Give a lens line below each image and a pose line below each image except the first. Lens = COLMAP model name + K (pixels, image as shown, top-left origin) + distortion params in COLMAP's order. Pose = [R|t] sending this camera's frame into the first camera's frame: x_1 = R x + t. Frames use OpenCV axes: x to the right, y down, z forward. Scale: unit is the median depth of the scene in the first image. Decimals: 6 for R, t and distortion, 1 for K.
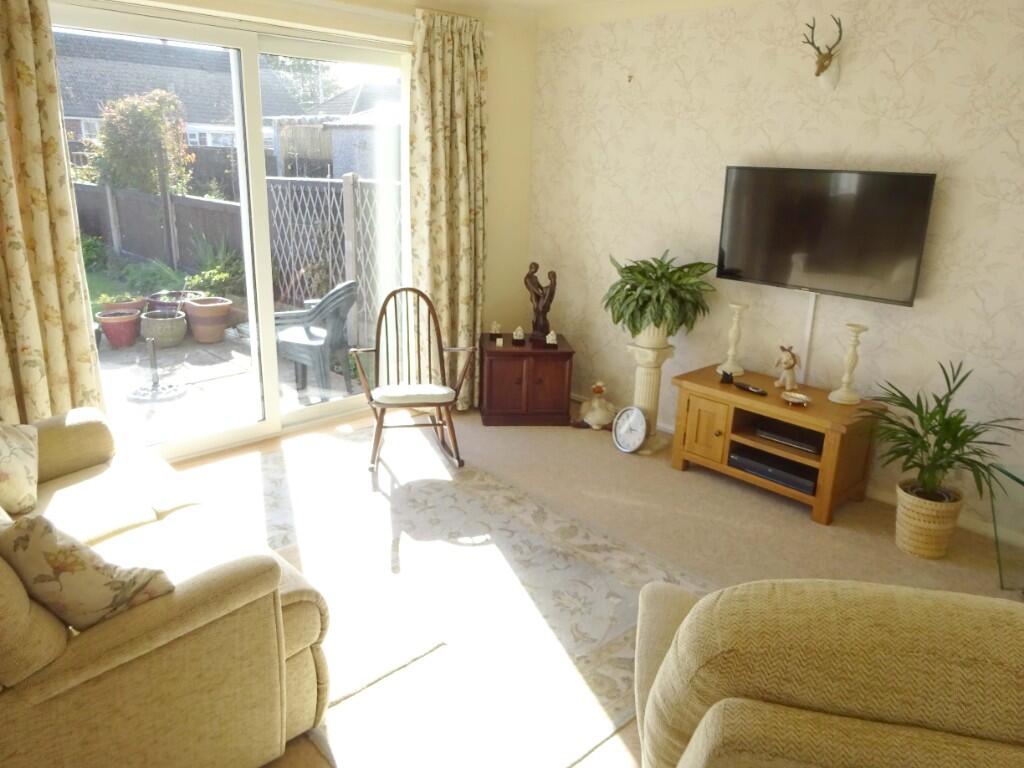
lens RADIAL K [[754.8, 0, 514.7], [0, 754.8, 382.6], [0, 0, 1]] dist [-0.001576, 0.004971]
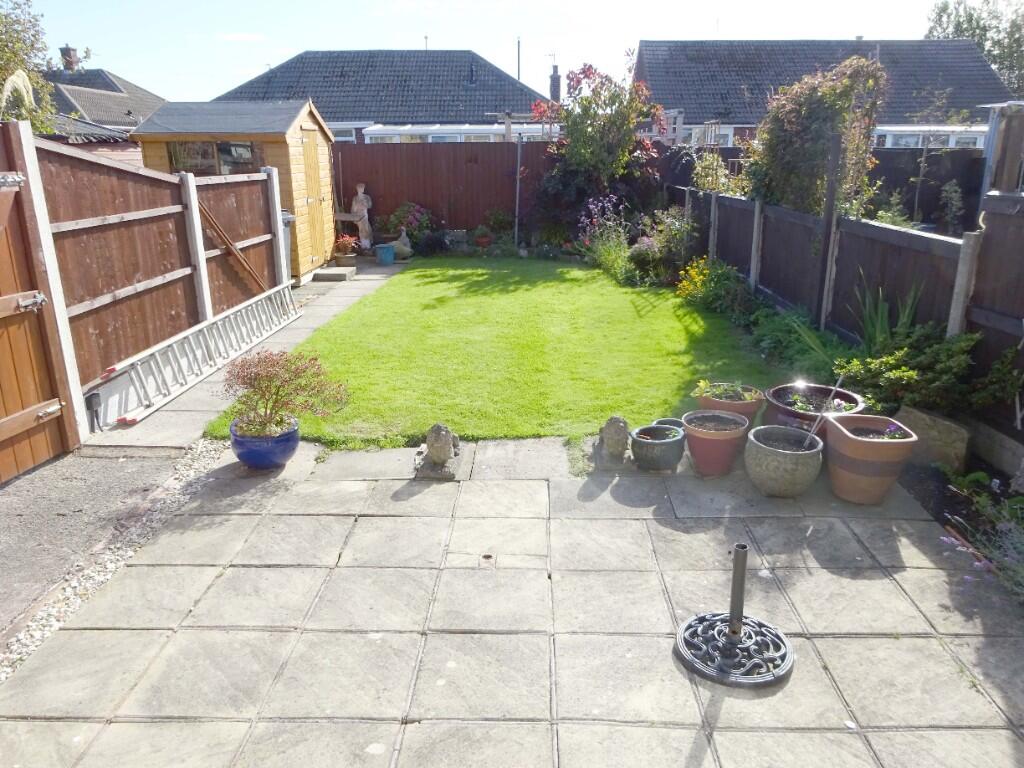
lens RADIAL K [[754.8, 0, 514.7], [0, 754.8, 382.6], [0, 0, 1]] dist [-0.001576, 0.004971]
pose [[0.695067, 0.177937, -0.696577, -0.373607], [-0.183425, 0.980714, 0.067491, -0.223379], [0.695152, 0.080859, 0.714300, 0.766797]]
